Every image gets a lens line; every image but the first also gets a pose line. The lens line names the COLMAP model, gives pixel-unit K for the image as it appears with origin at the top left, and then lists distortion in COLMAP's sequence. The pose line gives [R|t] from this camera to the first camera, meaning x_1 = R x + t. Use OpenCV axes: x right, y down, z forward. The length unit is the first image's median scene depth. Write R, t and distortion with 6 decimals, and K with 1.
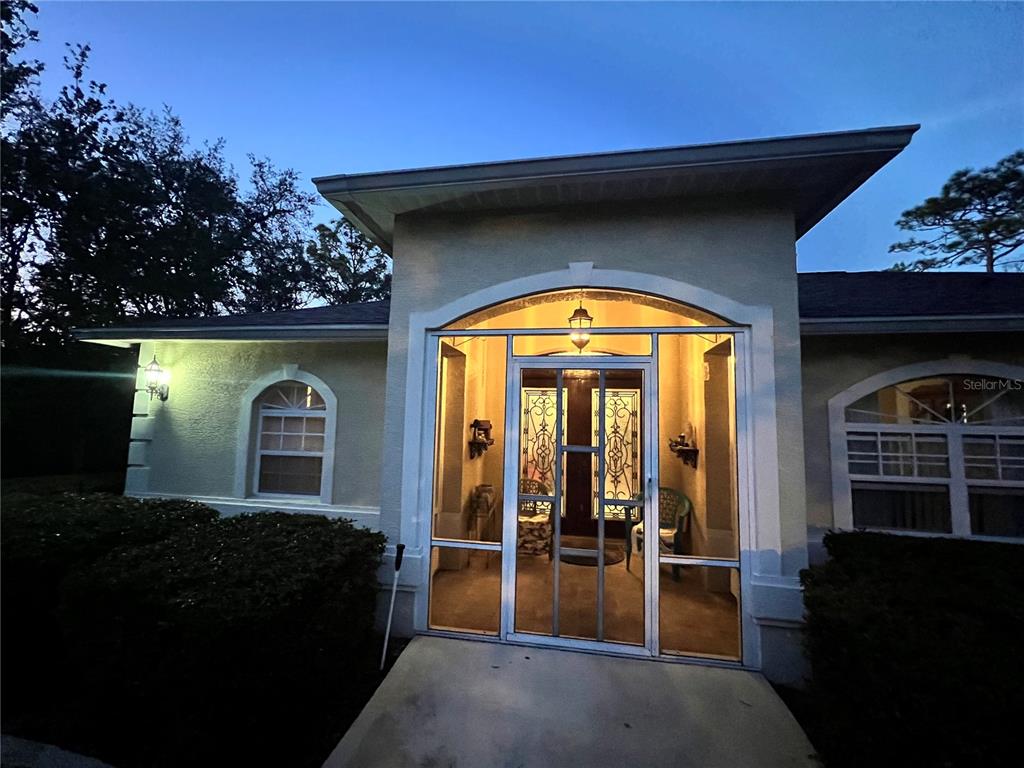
lens RADIAL K [[412.5, 0, 513.5], [0, 412.5, 381.7], [0, 0, 1]] dist [-0.004452, -0.000277]
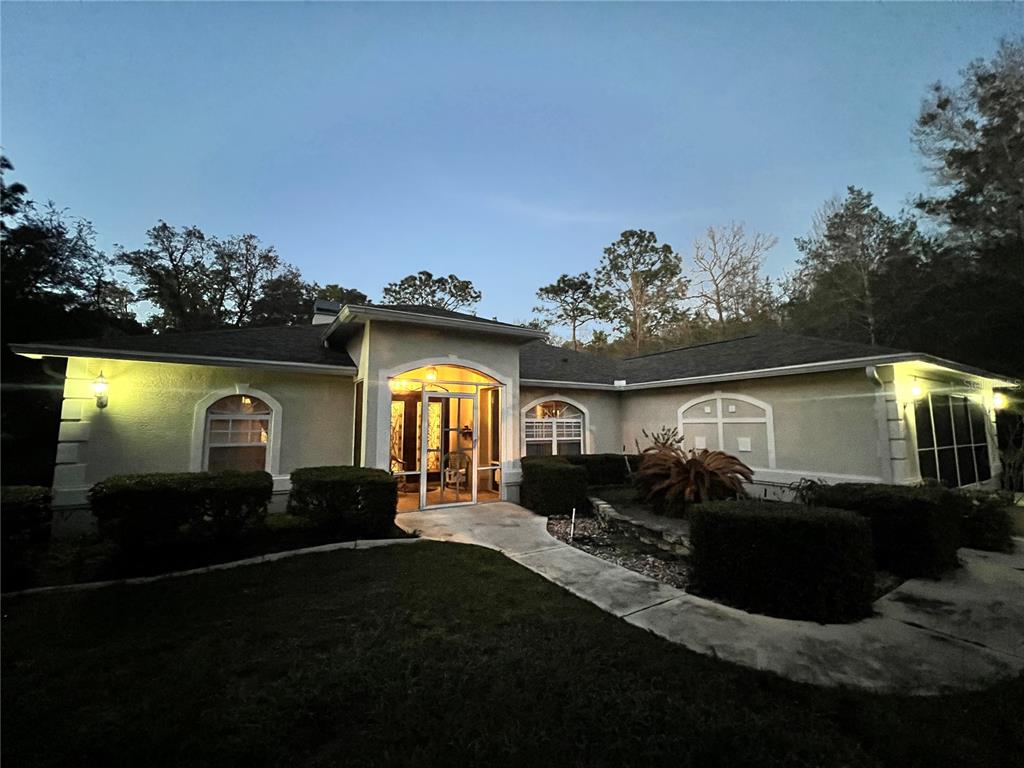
lens RADIAL K [[407.6, 0, 513.1], [0, 407.6, 382.9], [0, 0, 1]] dist [0.001860, 0.000160]
pose [[0.756031, 0.044152, 0.653045, -0.724180], [-0.044896, 0.998871, -0.015557, -0.061471], [-0.652994, -0.017557, 0.757160, -0.687545]]
